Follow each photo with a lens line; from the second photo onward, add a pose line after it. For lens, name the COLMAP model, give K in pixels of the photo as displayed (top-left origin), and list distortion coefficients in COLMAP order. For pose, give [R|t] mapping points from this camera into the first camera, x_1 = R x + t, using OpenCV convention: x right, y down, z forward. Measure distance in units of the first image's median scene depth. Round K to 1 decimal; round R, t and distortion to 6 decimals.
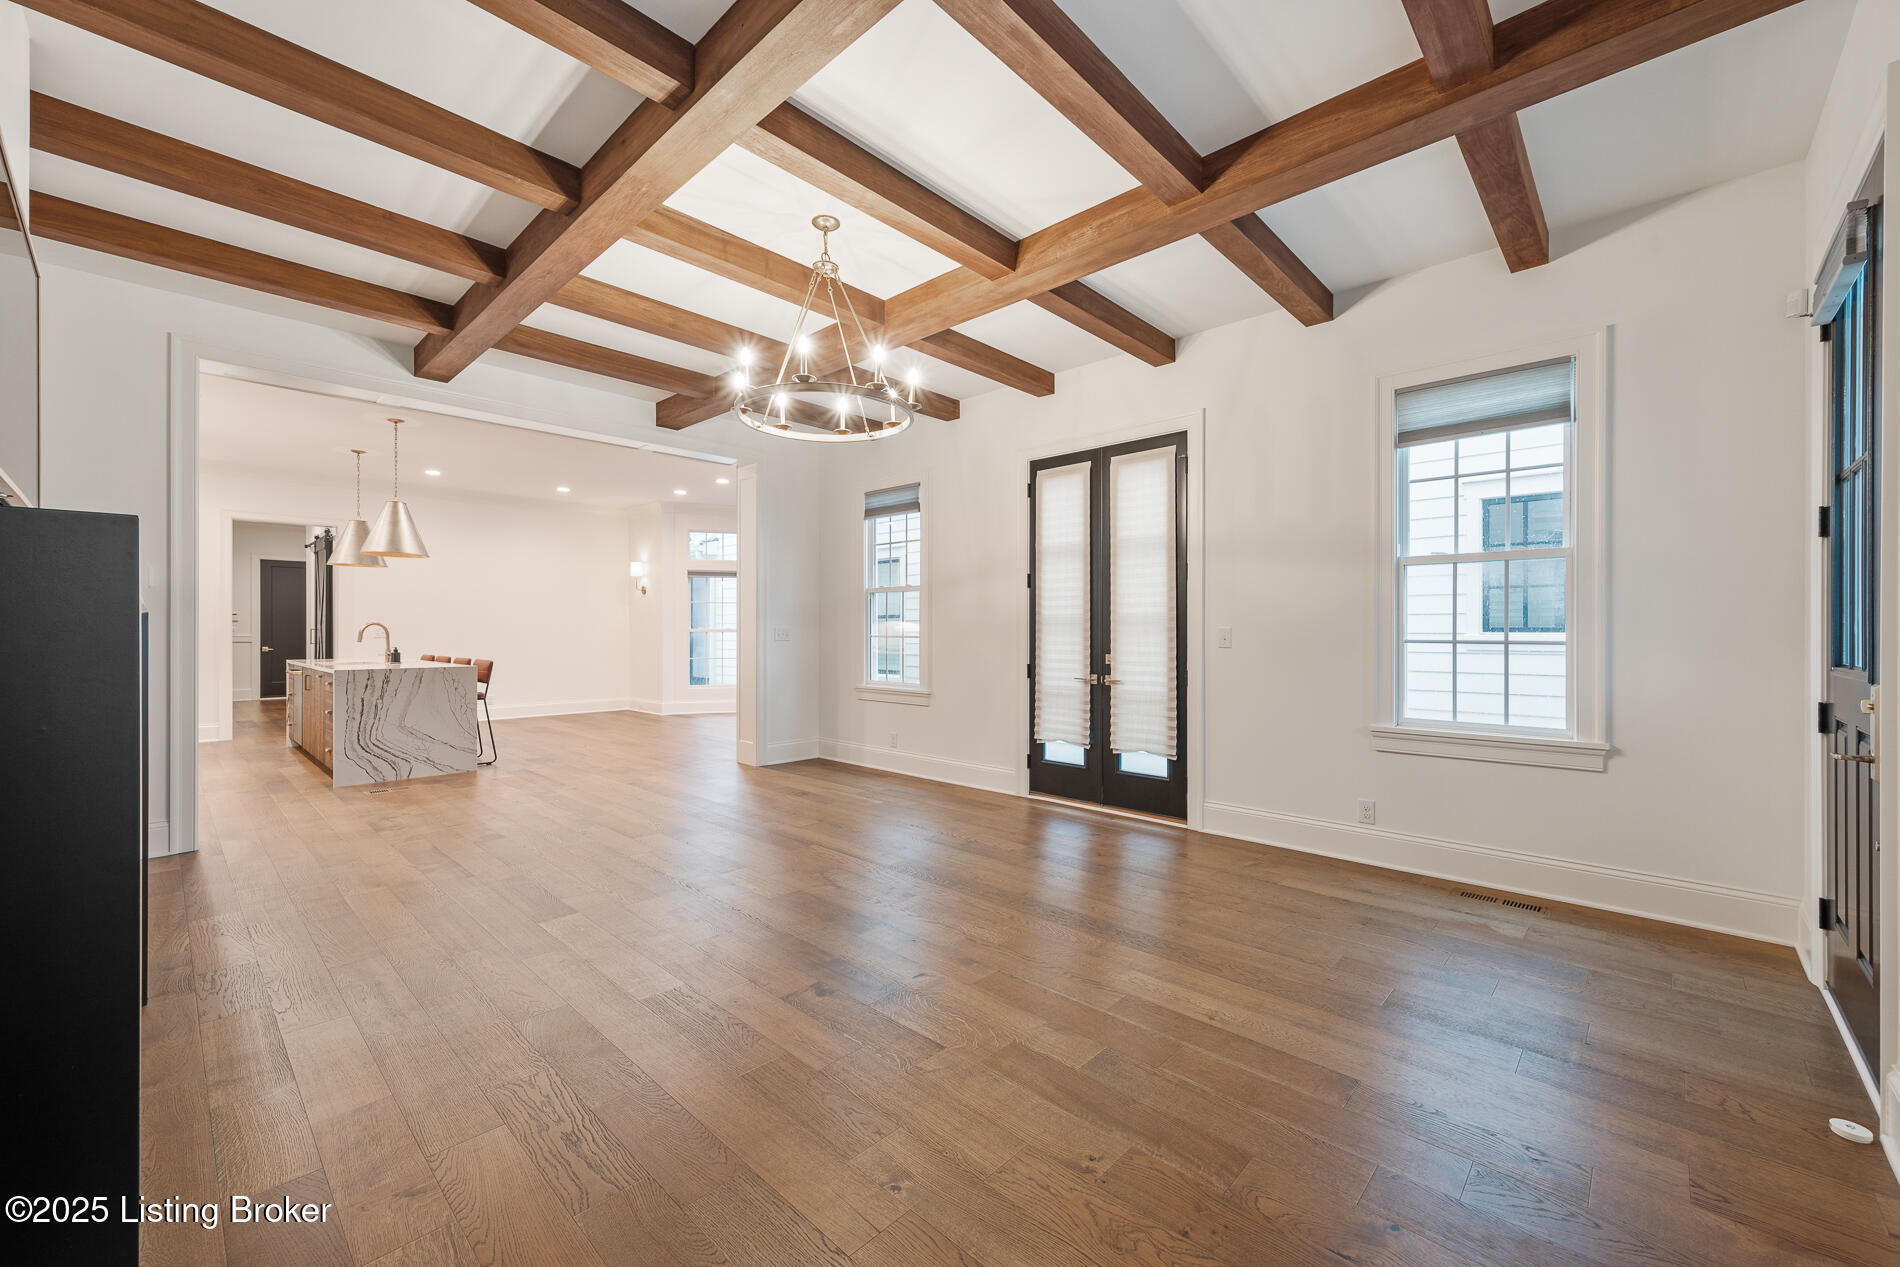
lens RADIAL K [[755.7, 0, 944.6], [0, 755.7, 629.0], [0, 0, 1]] dist [0.000715, -0.000057]
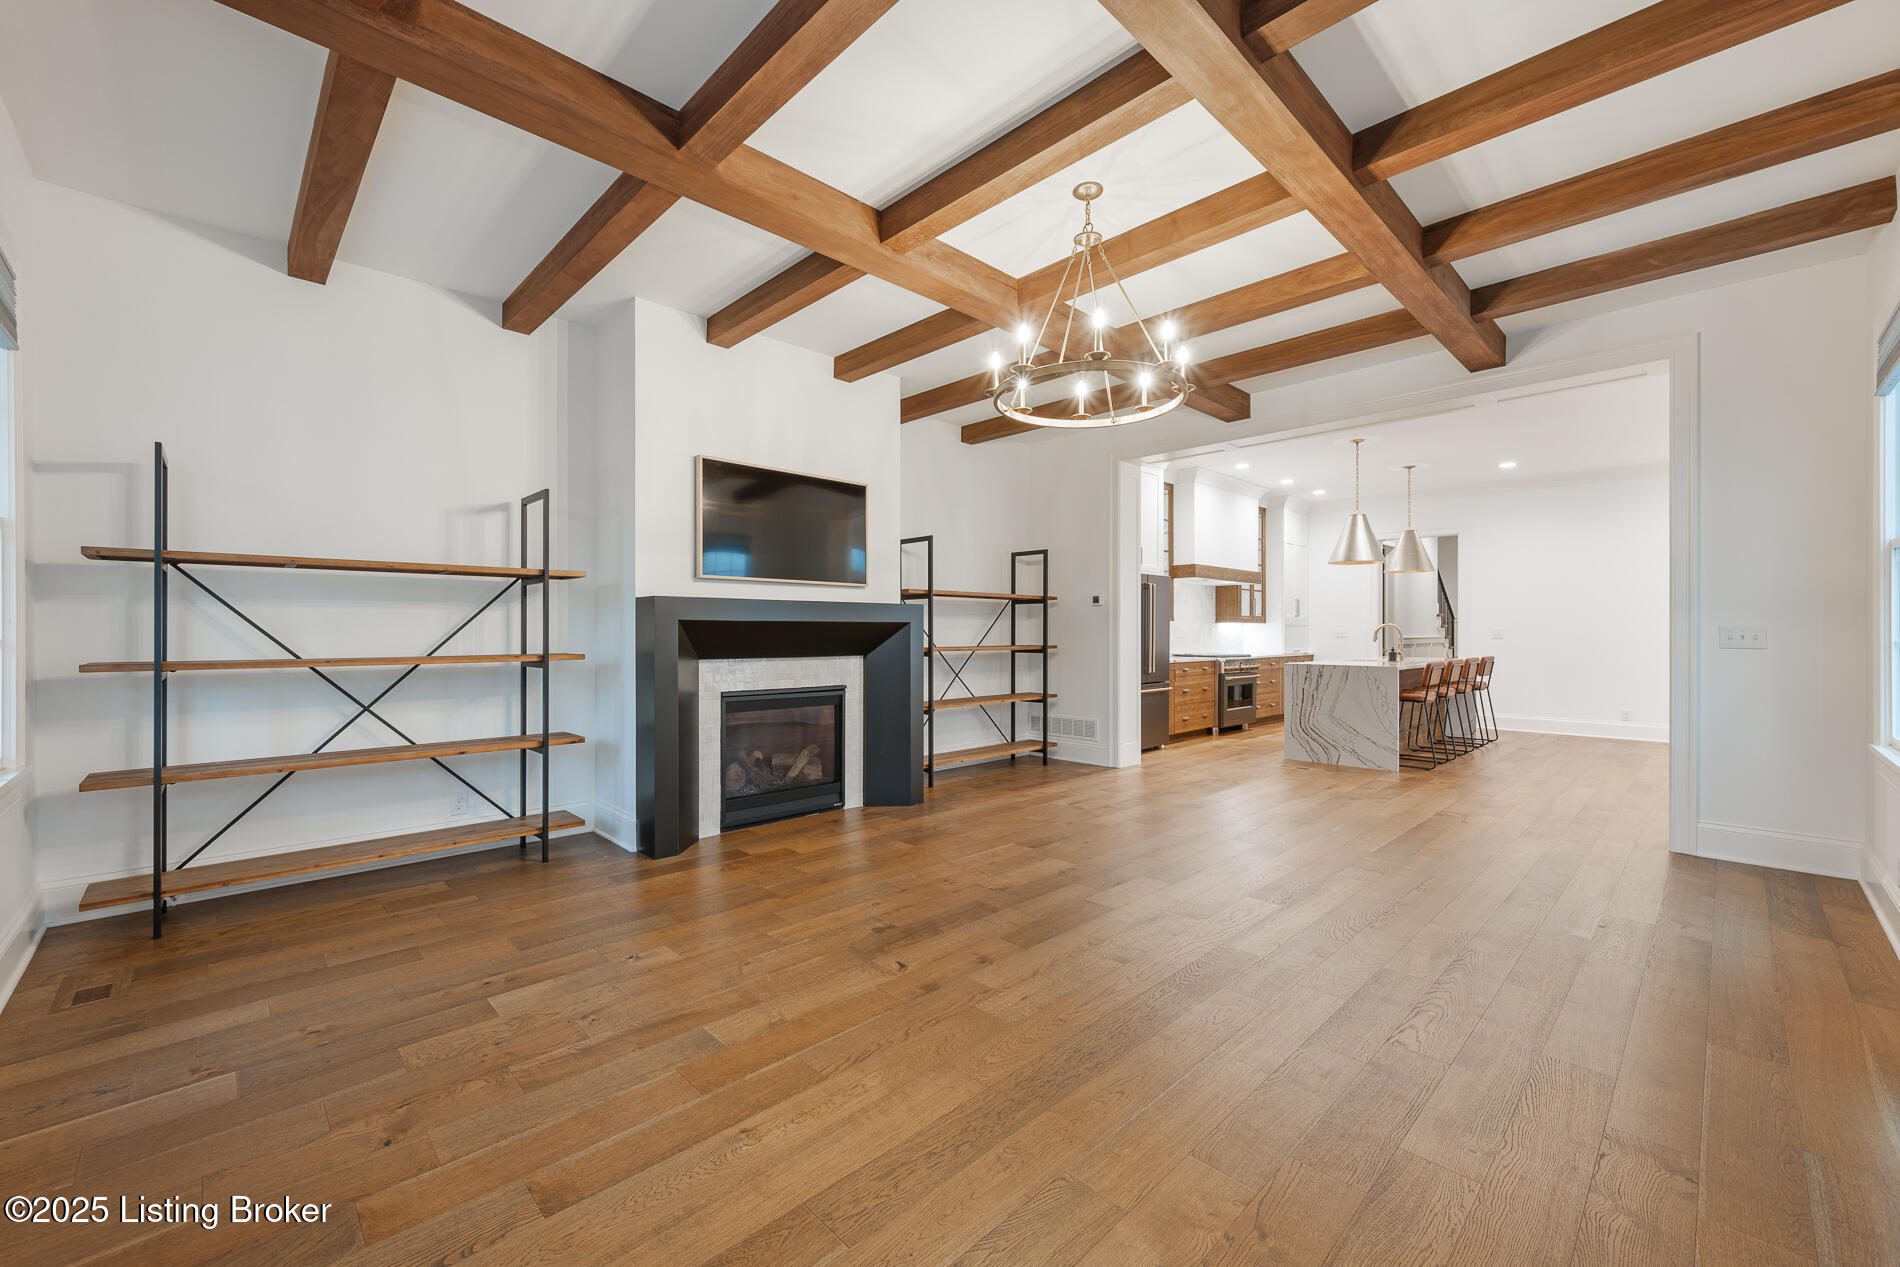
lens RADIAL K [[755.7, 0, 944.4], [0, 755.7, 634.4], [0, 0, 1]] dist [0.000715, -0.000057]
pose [[-0.037588, 0.005692, -0.999277, 0.784402], [-0.000481, 0.999984, 0.005714, 0.001273], [0.999293, 0.000696, -0.037585, 0.865737]]
